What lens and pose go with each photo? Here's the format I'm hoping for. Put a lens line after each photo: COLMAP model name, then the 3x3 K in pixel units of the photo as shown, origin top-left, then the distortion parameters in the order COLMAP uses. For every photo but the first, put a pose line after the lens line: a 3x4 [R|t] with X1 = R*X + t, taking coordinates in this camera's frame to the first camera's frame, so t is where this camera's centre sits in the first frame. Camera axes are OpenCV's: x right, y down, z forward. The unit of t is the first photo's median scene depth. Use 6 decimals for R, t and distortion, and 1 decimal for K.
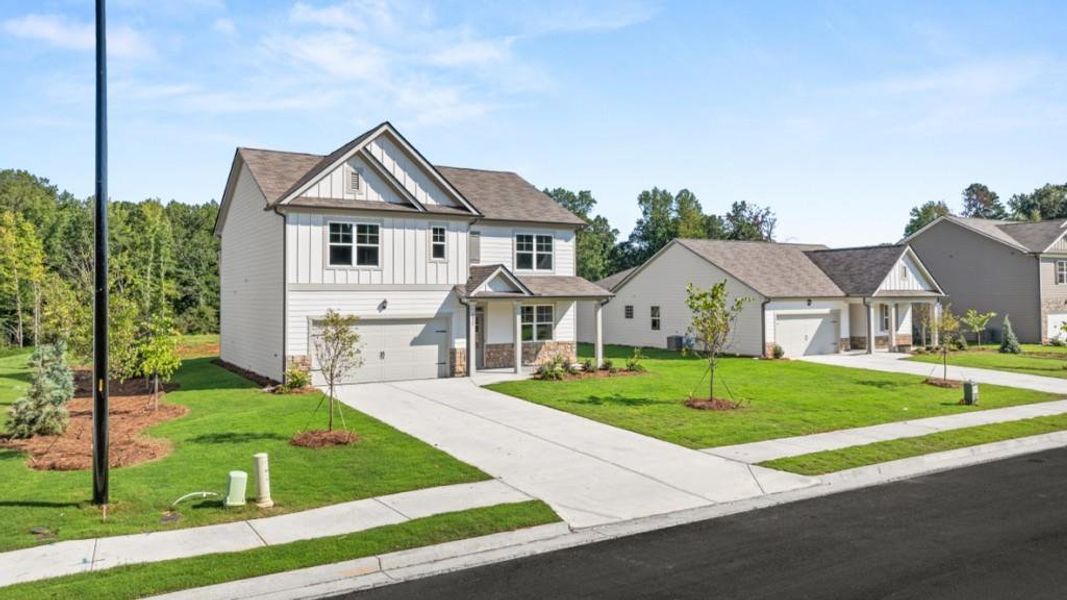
lens RADIAL K [[761.2, 0, 532.3], [0, 761.2, 271.0], [0, 0, 1]] dist [0.006108, 0.000451]
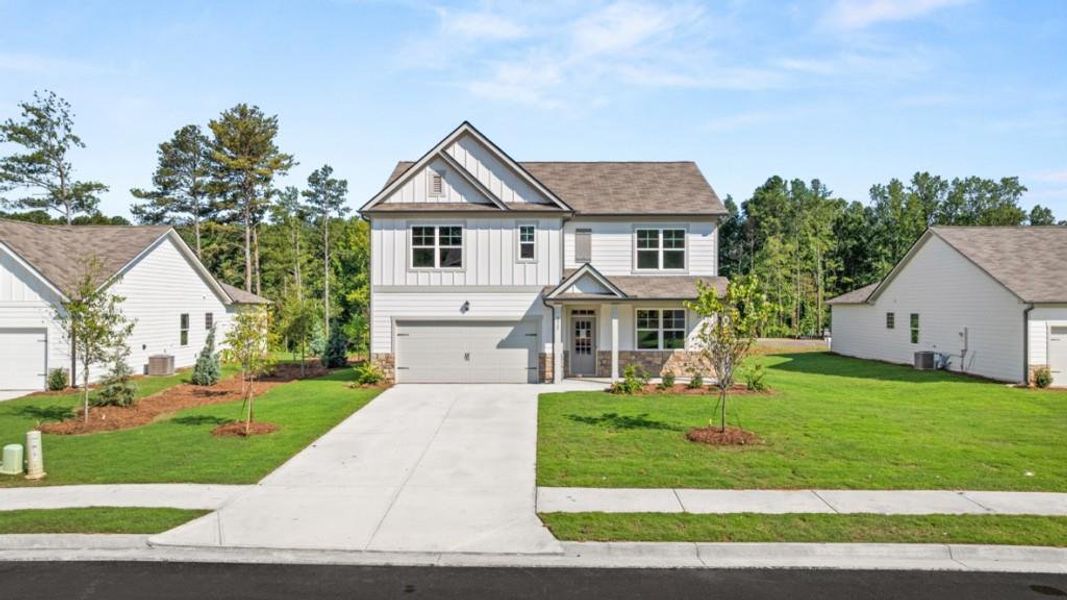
lens RADIAL K [[751.4, 0, 533.5], [0, 751.4, 300.0], [0, 0, 1]] dist [-0.006512, -0.002940]
pose [[0.851187, 0.002788, -0.524856, 0.381618], [0.012185, 0.999611, 0.025072, 0.012003], [0.524722, -0.027737, 0.850822, 0.202249]]
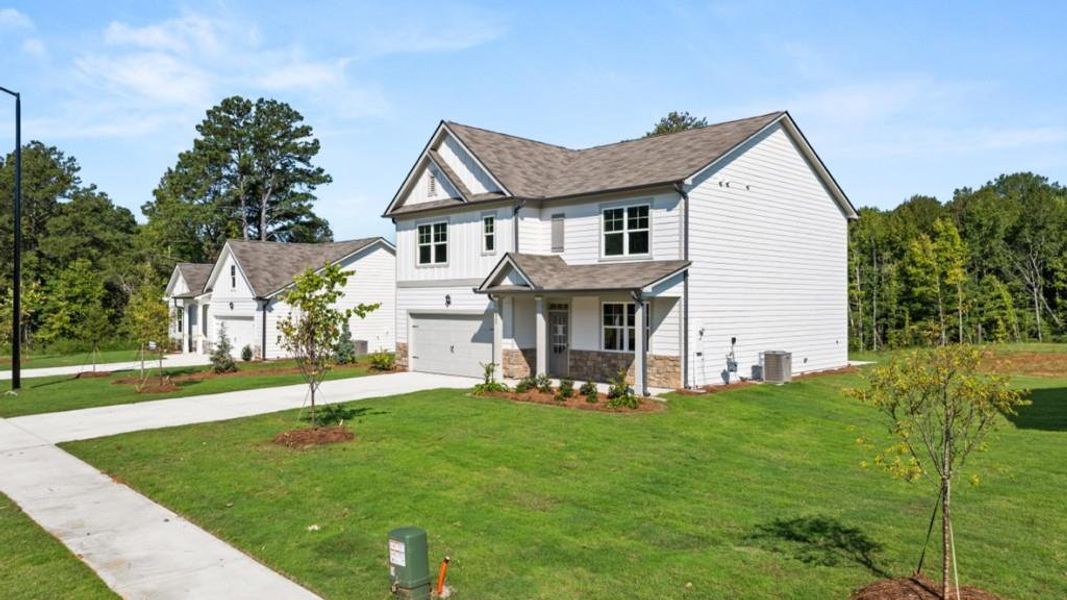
lens RADIAL K [[754.3, 0, 533.5], [0, 754.3, 300.0], [0, 0, 1]] dist [-0.005981, 0.001608]
pose [[0.237917, 0.001031, -0.971285, 0.788244], [0.030089, 0.999512, 0.008431, 0.037844], [0.970819, -0.031231, 0.237770, 0.838465]]
